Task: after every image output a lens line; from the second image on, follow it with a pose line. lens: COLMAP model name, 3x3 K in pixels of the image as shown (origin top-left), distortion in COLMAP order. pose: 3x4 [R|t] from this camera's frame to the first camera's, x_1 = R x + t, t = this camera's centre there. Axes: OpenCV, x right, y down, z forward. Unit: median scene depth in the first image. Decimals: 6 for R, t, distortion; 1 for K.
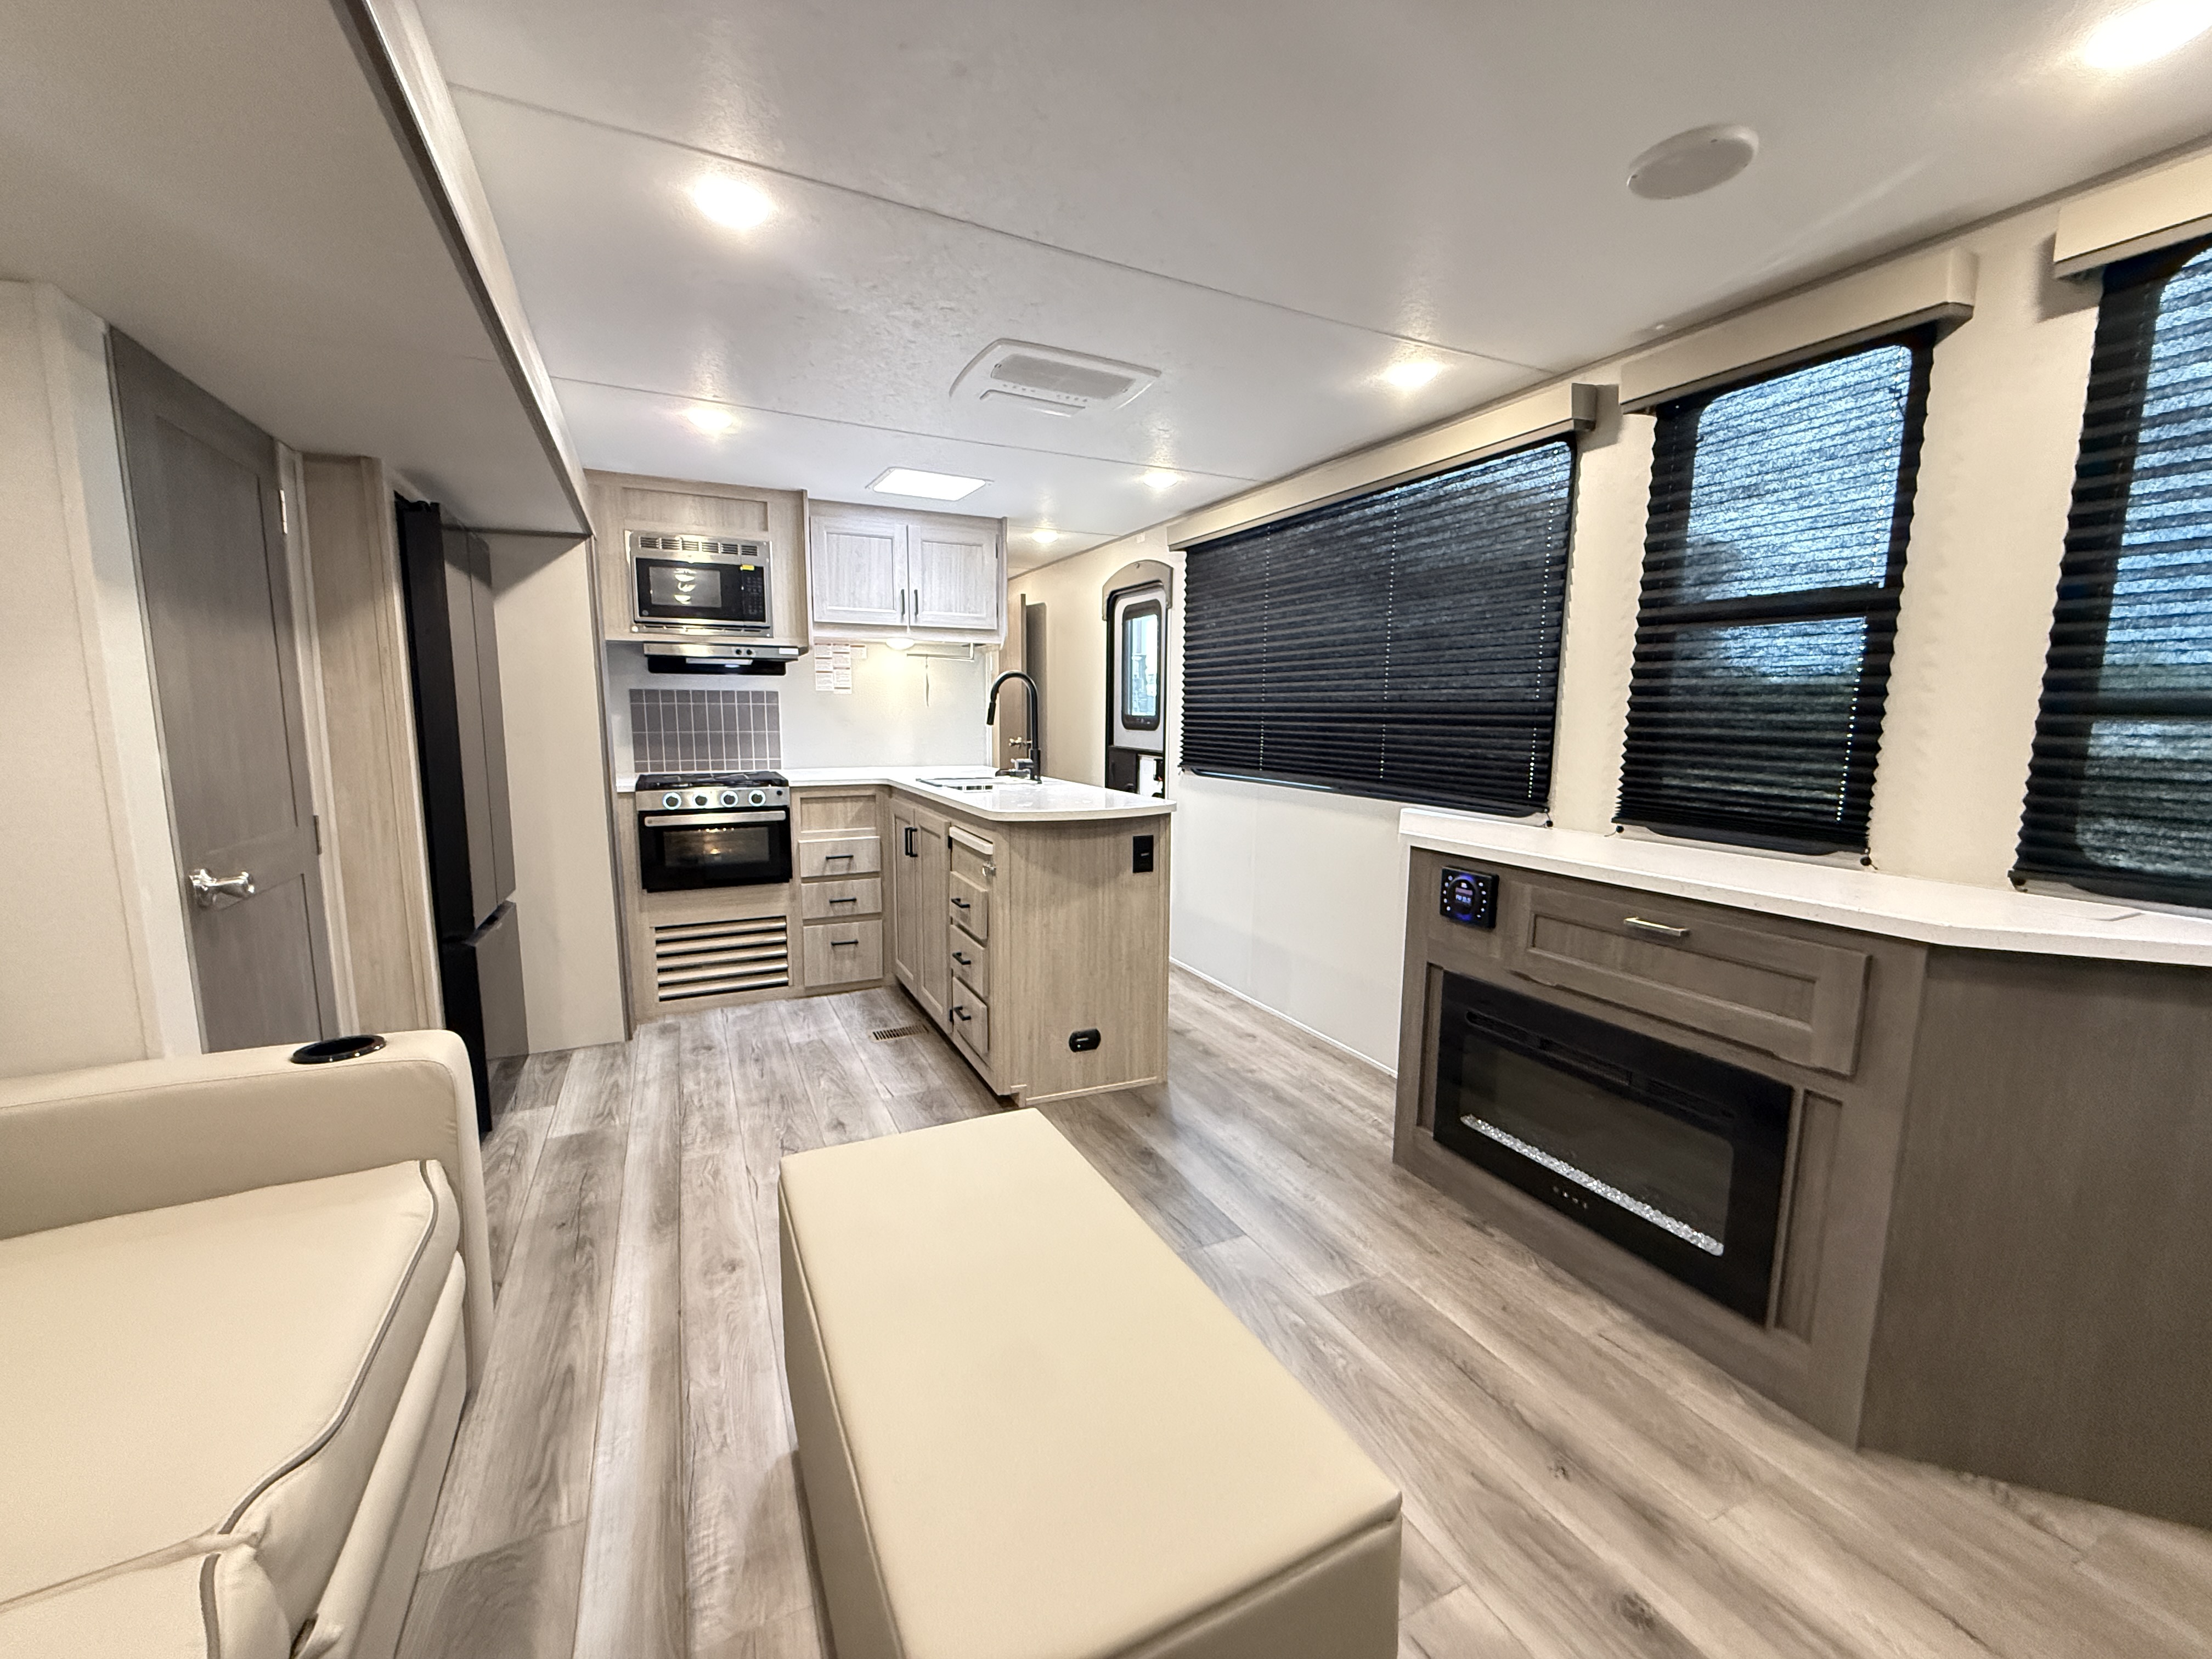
lens RADIAL K [[883.8, 0, 1099.4], [0, 883.8, 831.1], [0, 0, 1]] dist [-0.000933, -0.000122]
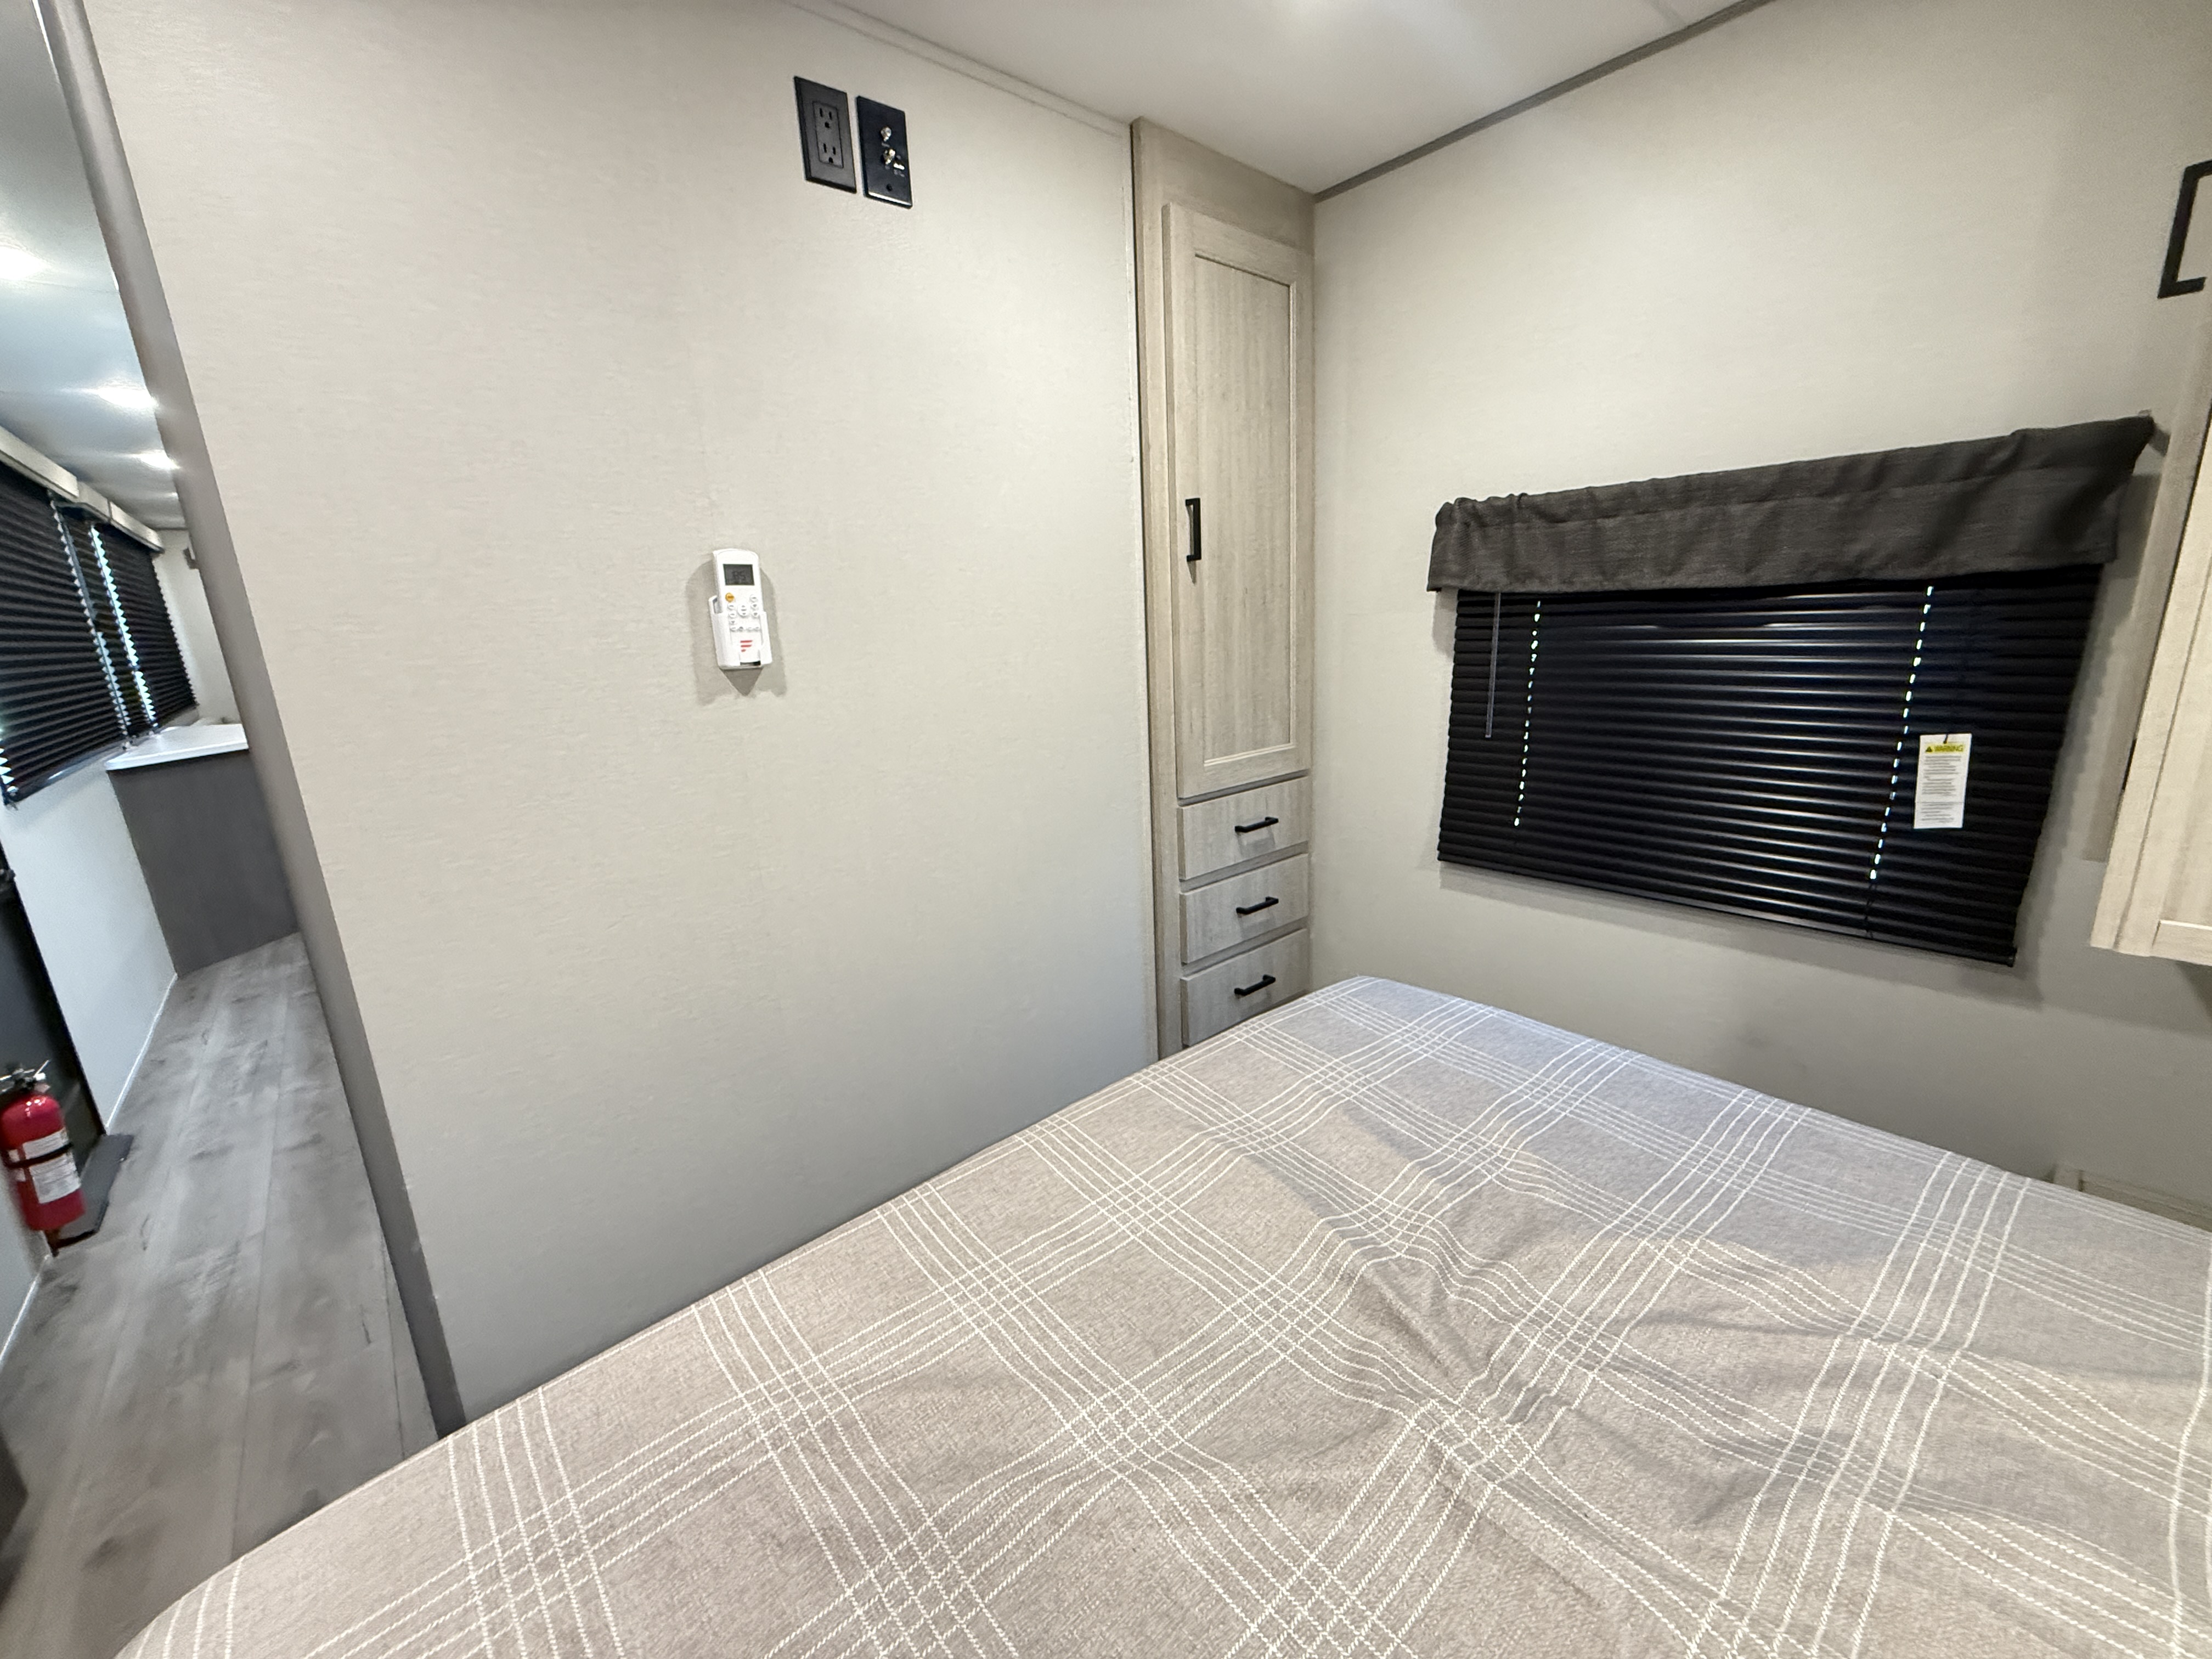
lens RADIAL K [[883.8, 0, 1099.4], [0, 883.8, 831.1], [0, 0, 1]] dist [-0.000933, -0.000122]
pose [[-0.963955, 0.100305, -0.246435, -0.674584], [0.002610, 0.929737, 0.368215, -0.391679], [0.266053, 0.354299, -0.896486, 2.574171]]
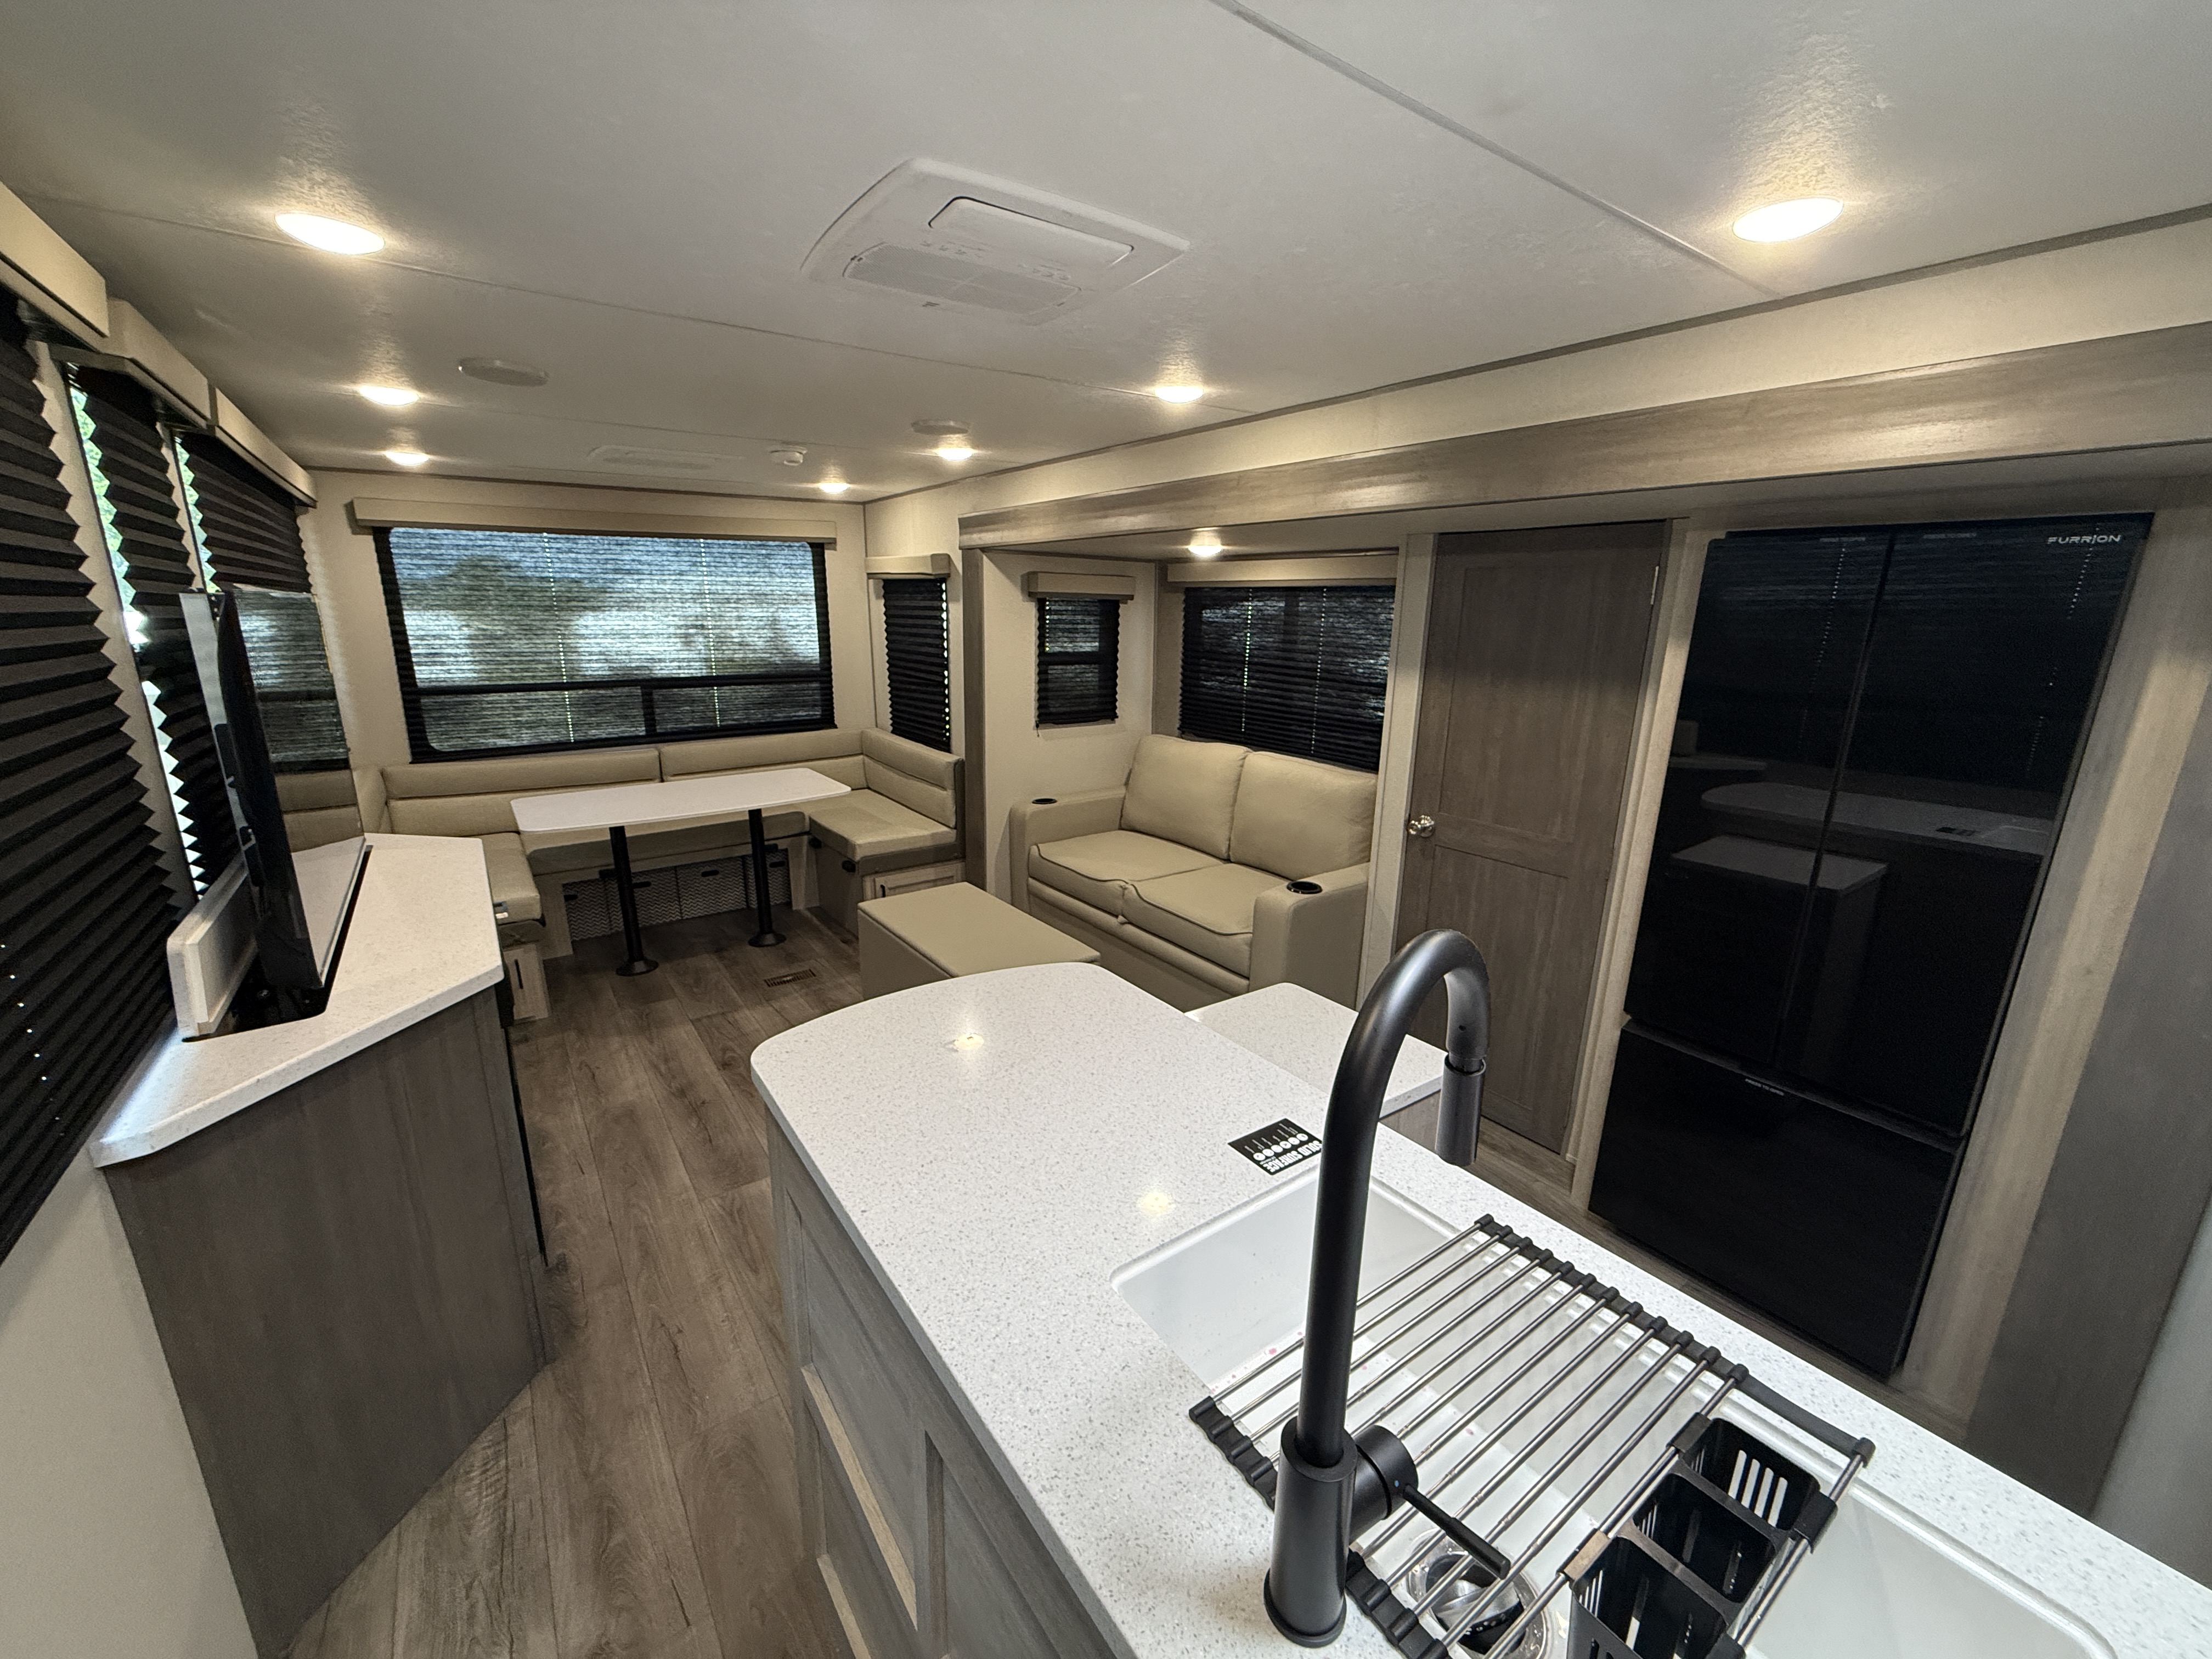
lens RADIAL K [[879.9, 0, 1099.9], [0, 879.9, 835.1], [0, 0, 1]] dist [-0.002065, 0.000017]
pose [[-0.984657, 0.027236, -0.172365, -0.016604], [-0.039913, 0.926411, 0.374393, -0.322443], [0.169877, 0.375528, -0.911109, 1.425571]]
